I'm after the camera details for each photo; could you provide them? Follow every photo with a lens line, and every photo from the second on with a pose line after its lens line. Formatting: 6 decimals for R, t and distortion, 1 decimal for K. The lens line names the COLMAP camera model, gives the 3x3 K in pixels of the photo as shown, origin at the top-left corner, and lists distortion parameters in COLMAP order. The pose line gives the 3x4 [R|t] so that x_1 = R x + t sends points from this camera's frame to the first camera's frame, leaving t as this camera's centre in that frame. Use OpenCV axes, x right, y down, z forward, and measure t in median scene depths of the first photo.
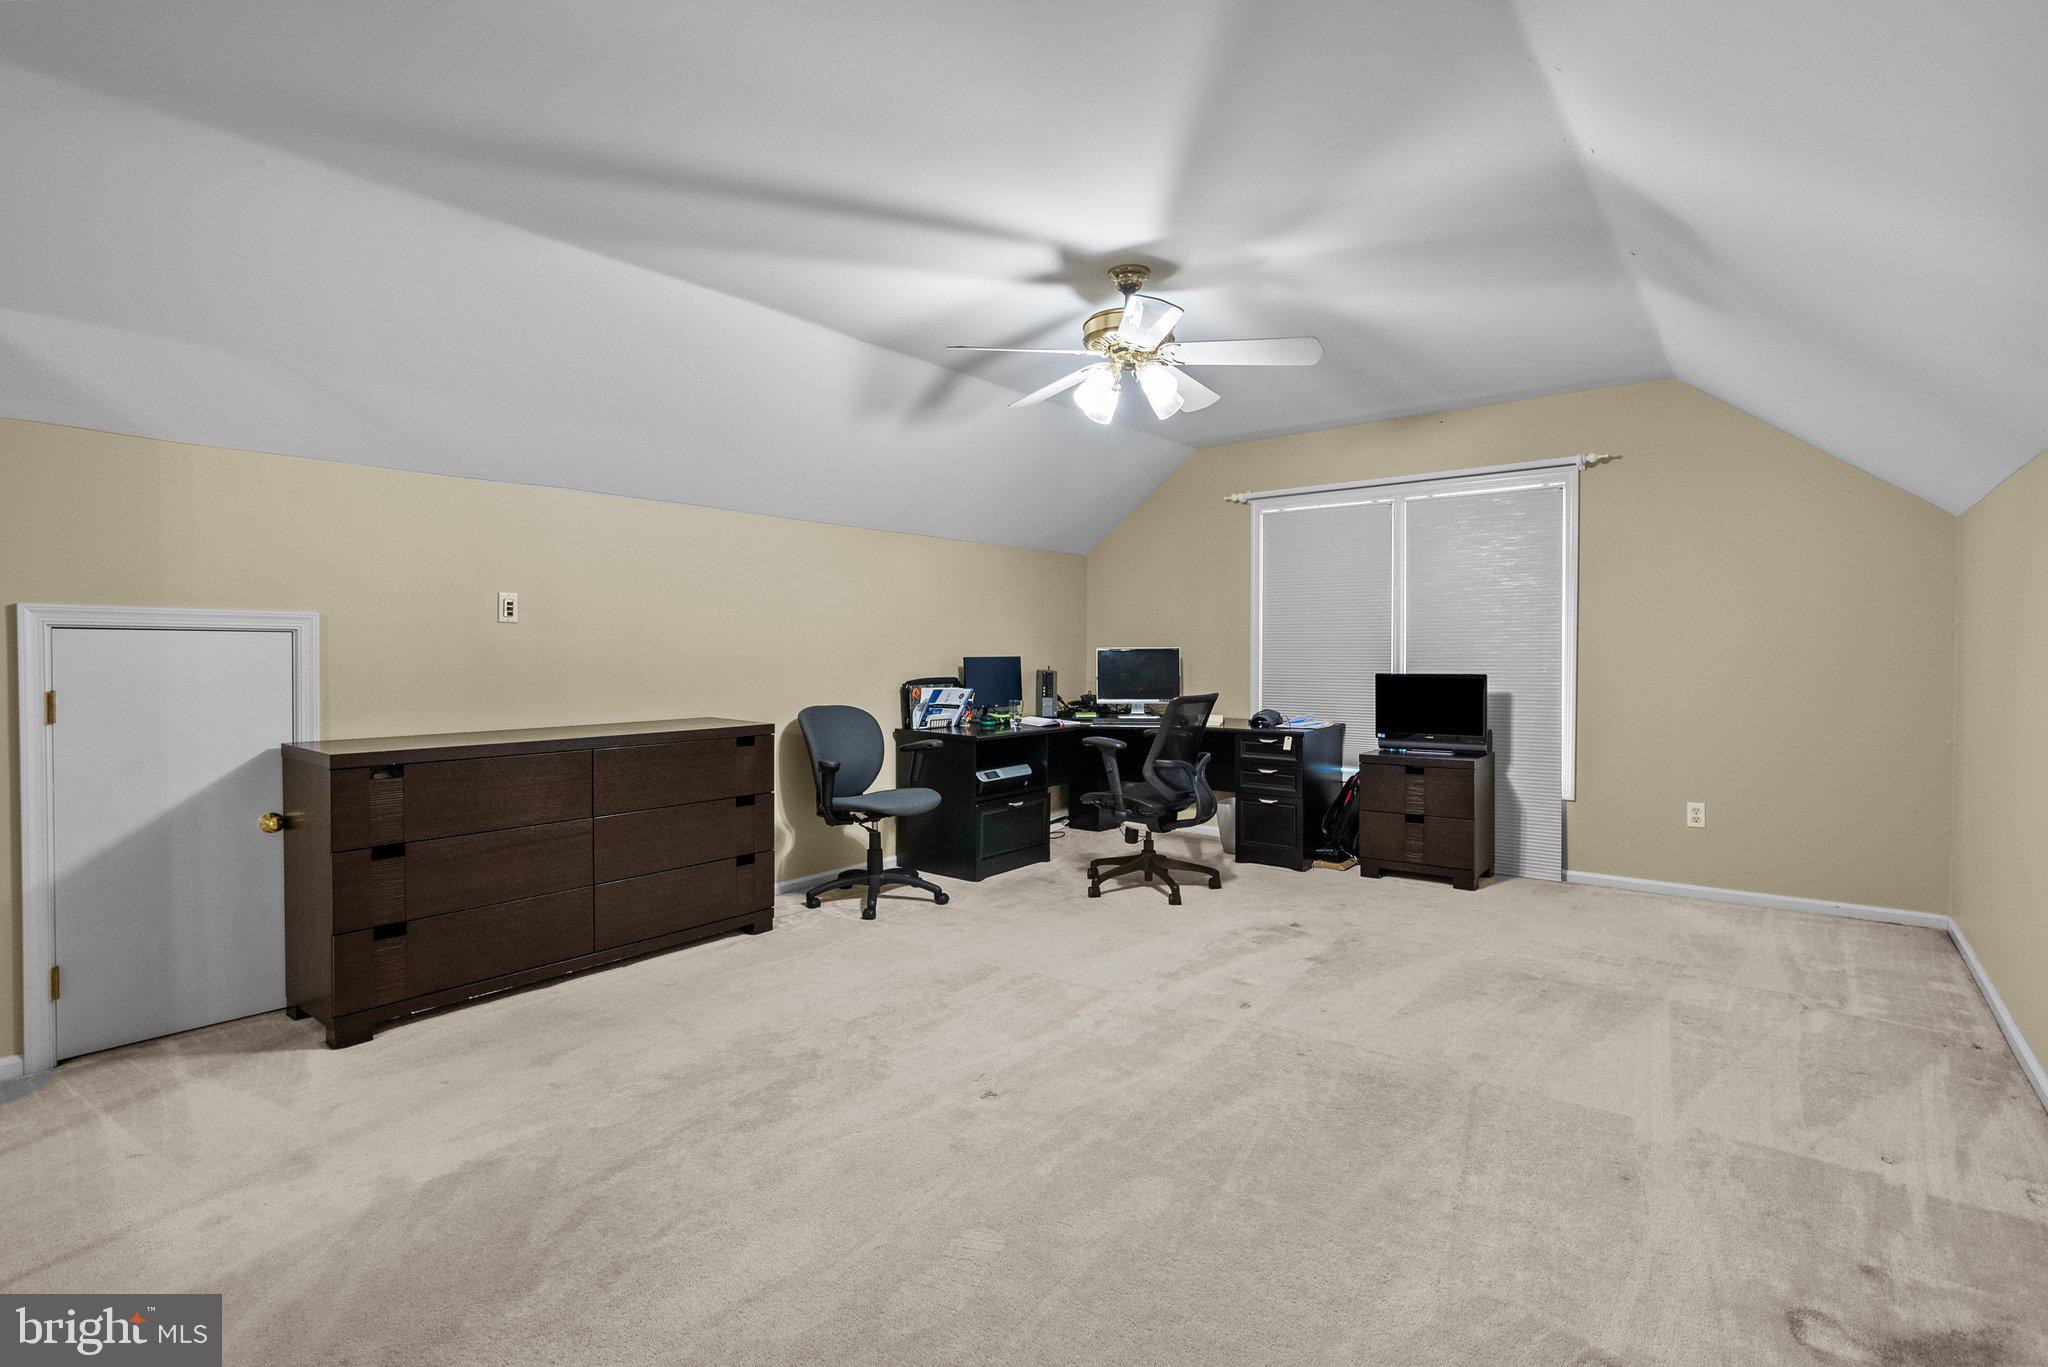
lens RADIAL K [[1014.2, 0, 1021.9], [0, 1014.2, 644.4], [0, 0, 1]] dist [-0.000551, 0.000684]
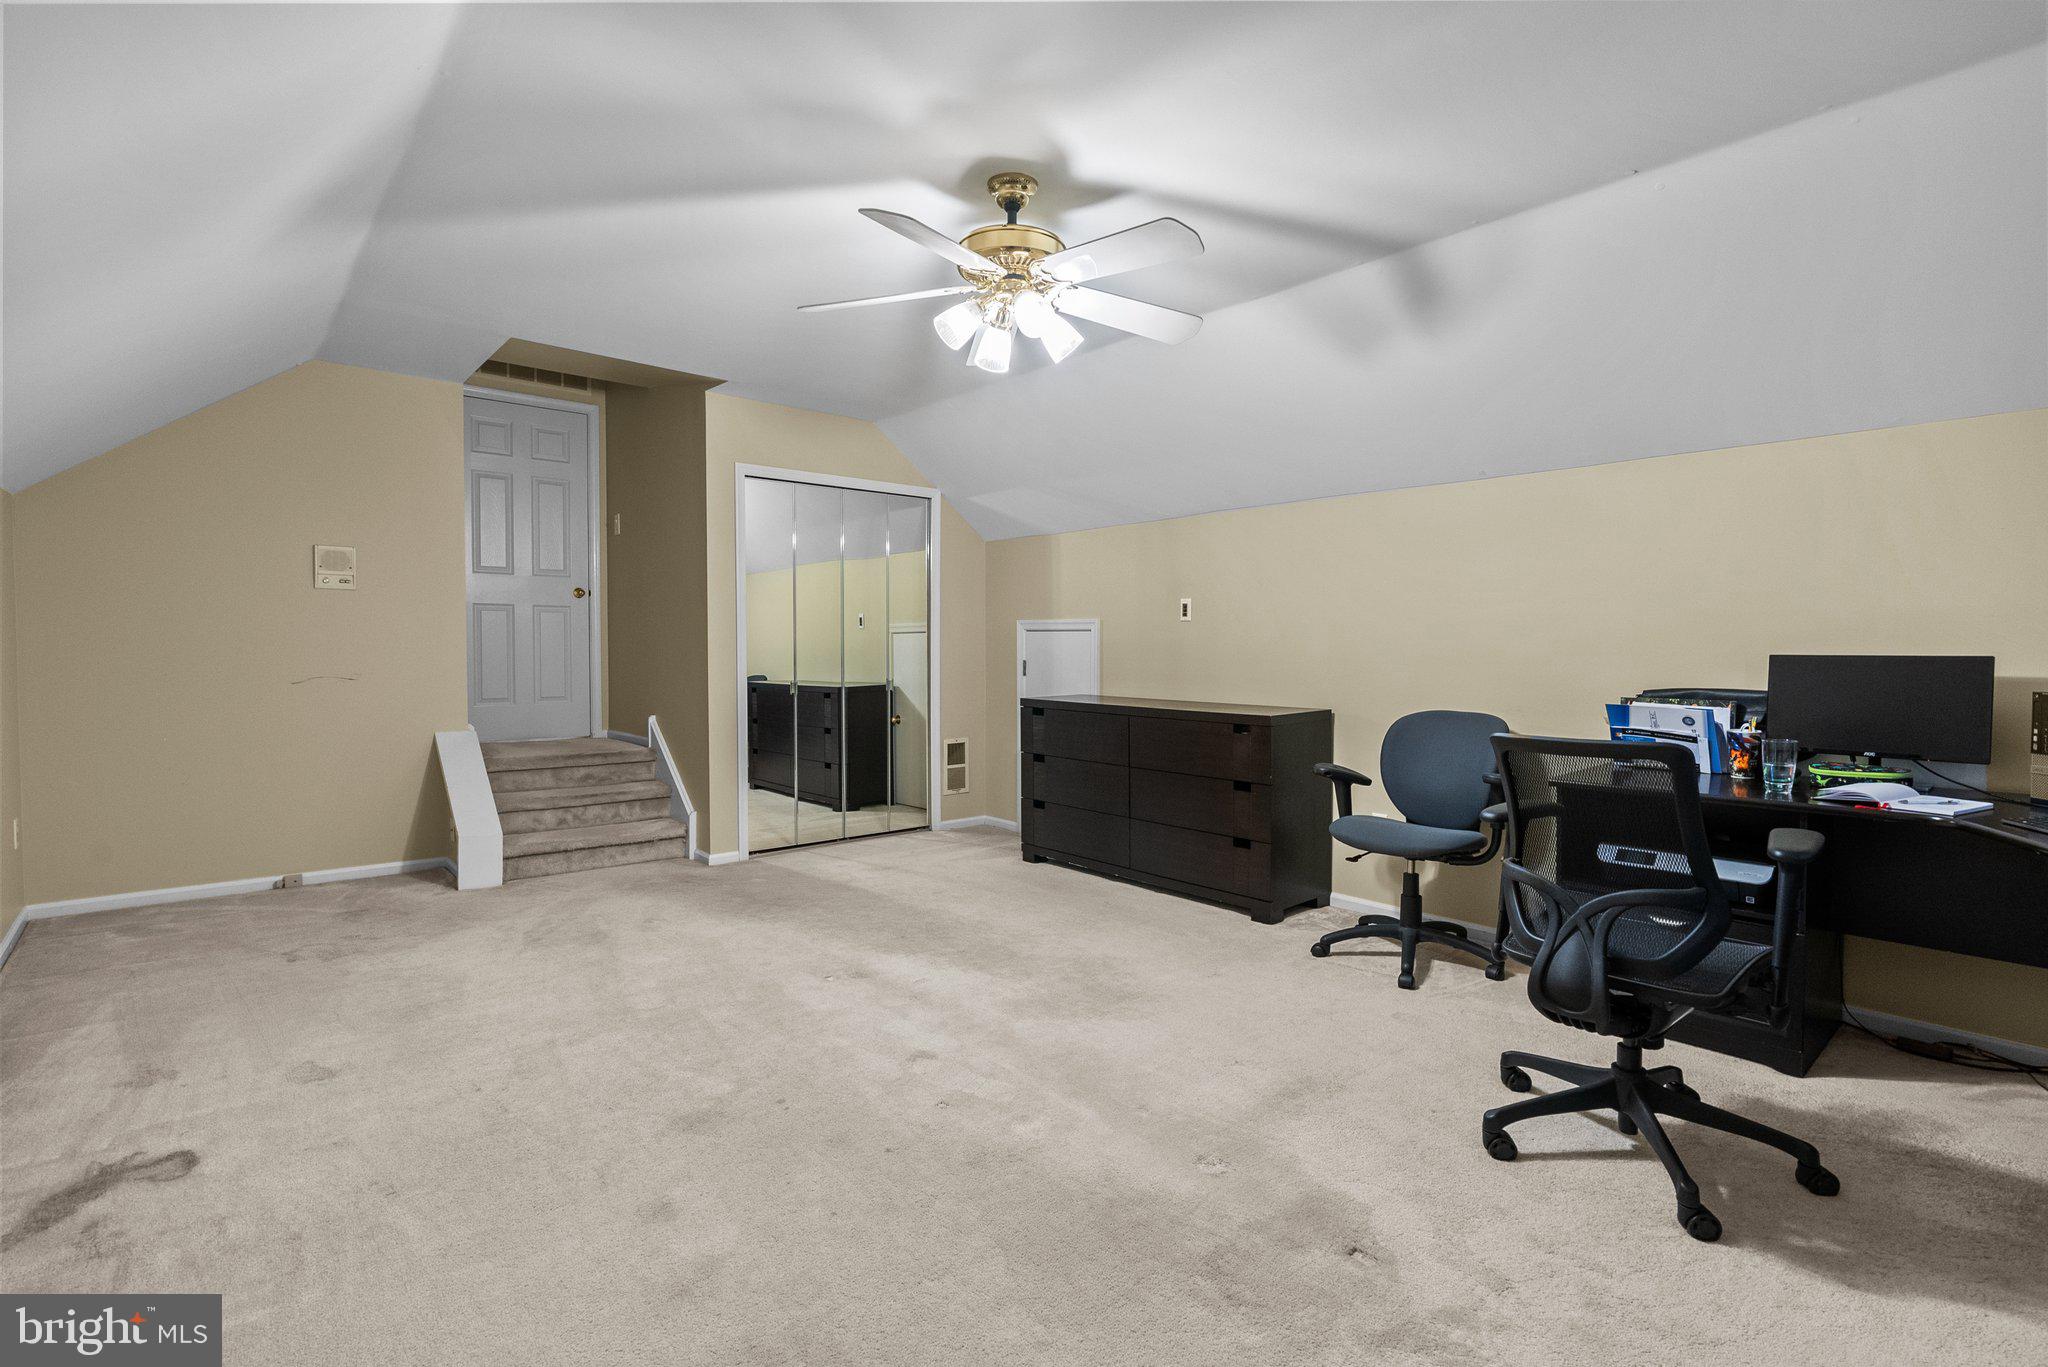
lens RADIAL K [[1014.2, 0, 1021.9], [0, 1014.2, 644.4], [0, 0, 1]] dist [-0.000551, 0.000684]
pose [[-0.221457, -0.012256, -0.975093, 0.871197], [-0.011832, 0.999881, -0.009880, 0.025882], [0.975098, 0.009349, -0.221576, 1.124331]]
